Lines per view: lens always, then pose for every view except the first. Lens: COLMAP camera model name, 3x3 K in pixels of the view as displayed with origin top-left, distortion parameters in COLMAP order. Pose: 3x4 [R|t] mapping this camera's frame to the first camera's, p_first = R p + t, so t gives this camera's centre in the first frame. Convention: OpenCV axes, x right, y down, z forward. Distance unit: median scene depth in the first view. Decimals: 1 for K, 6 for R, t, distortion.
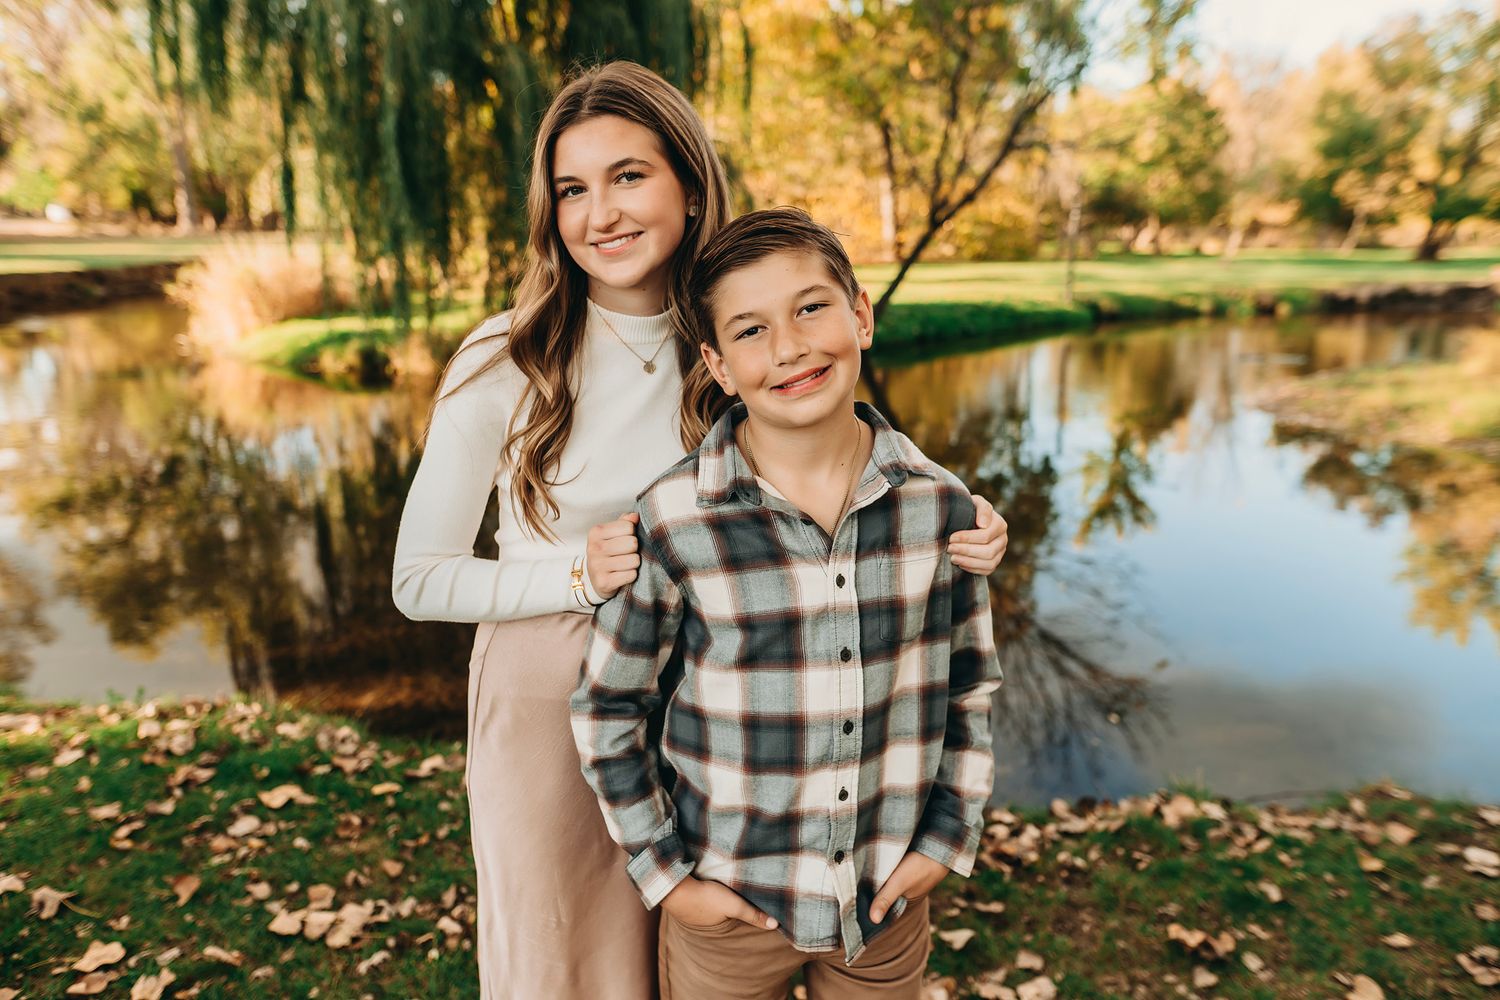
lens RADIAL K [[1041.7, 0, 747.6], [0, 1041.7, 495.4], [0, 0, 1]] dist [-0.052112, 0.047678]
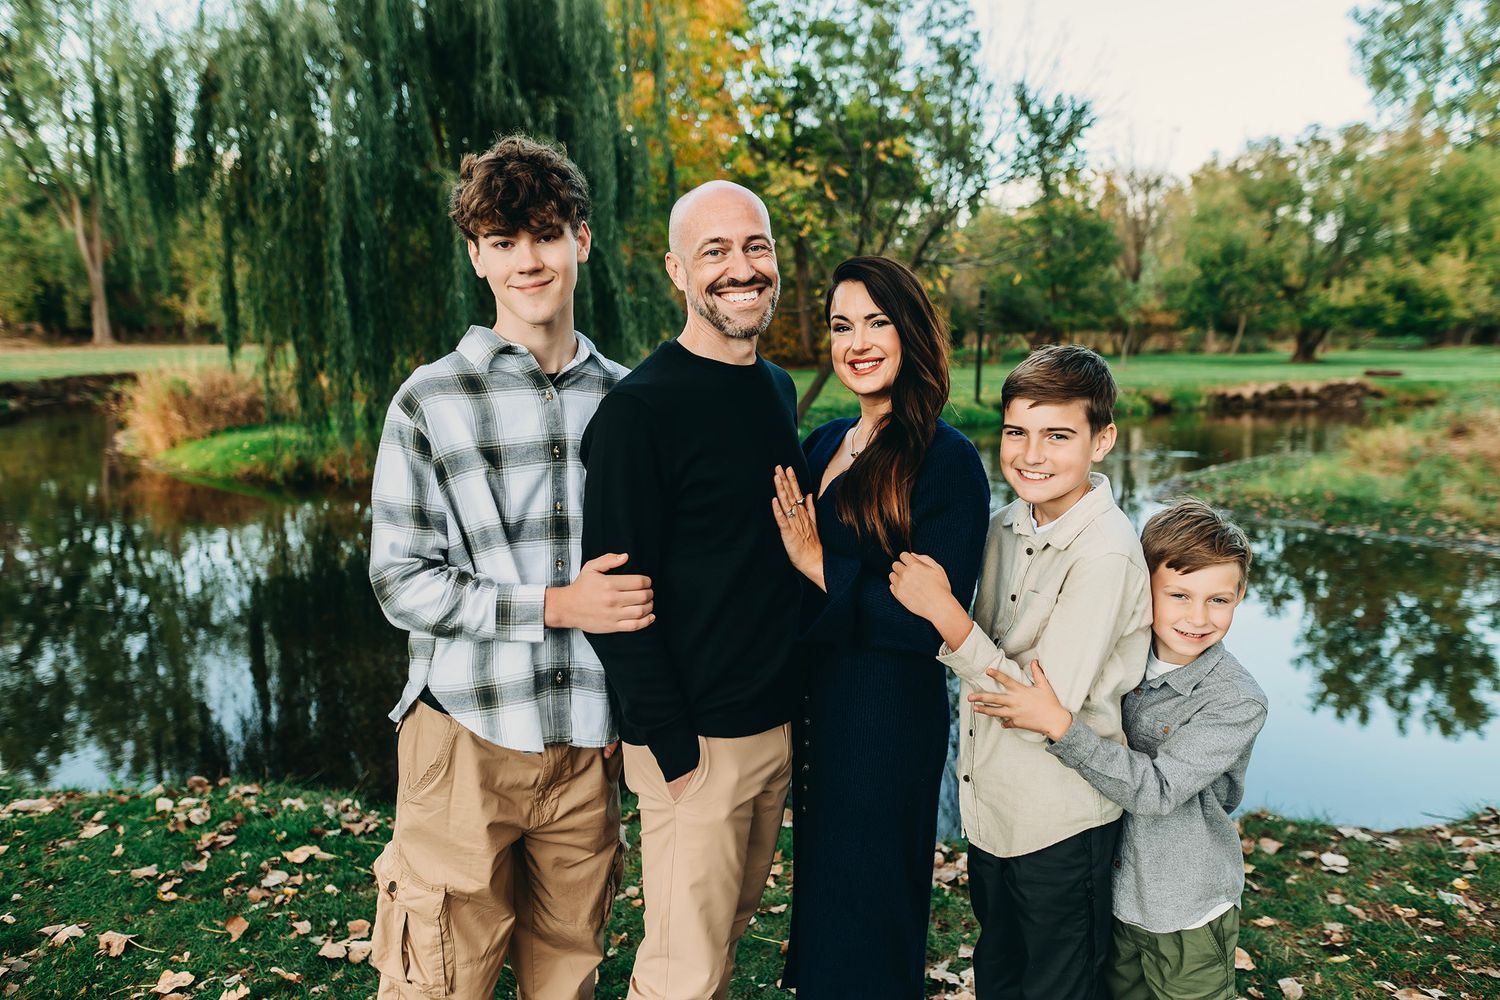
lens RADIAL K [[1041.7, 0, 740.3], [0, 1041.7, 498.0], [0, 0, 1]] dist [-0.052112, 0.047678]
pose [[0.997372, -0.018121, 0.070141, -0.006383], [0.024857, 0.995034, -0.096380, 0.003456], [-0.068046, 0.097870, 0.992870, -0.021710]]
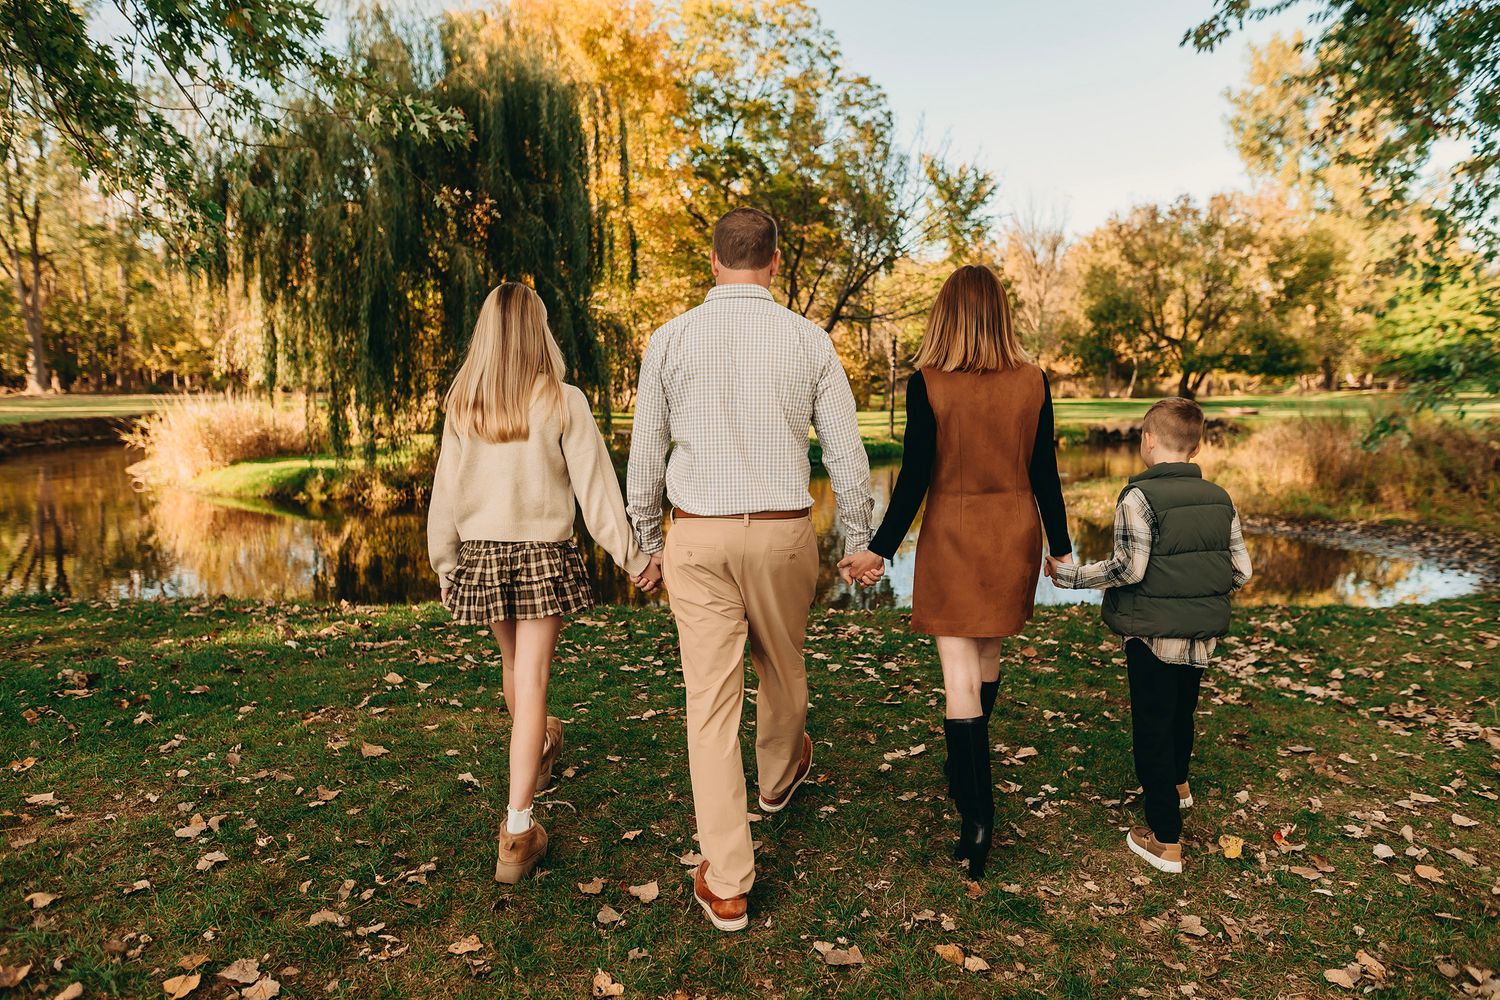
lens RADIAL K [[1041.7, 0, 752.7], [0, 1041.7, 502.3], [0, 0, 1]] dist [-0.052112, 0.047678]
pose [[0.988554, -0.026389, 0.148540, -0.035065], [0.046991, 0.989463, -0.136945, 0.047050], [-0.143361, 0.142358, 0.979378, -0.163811]]
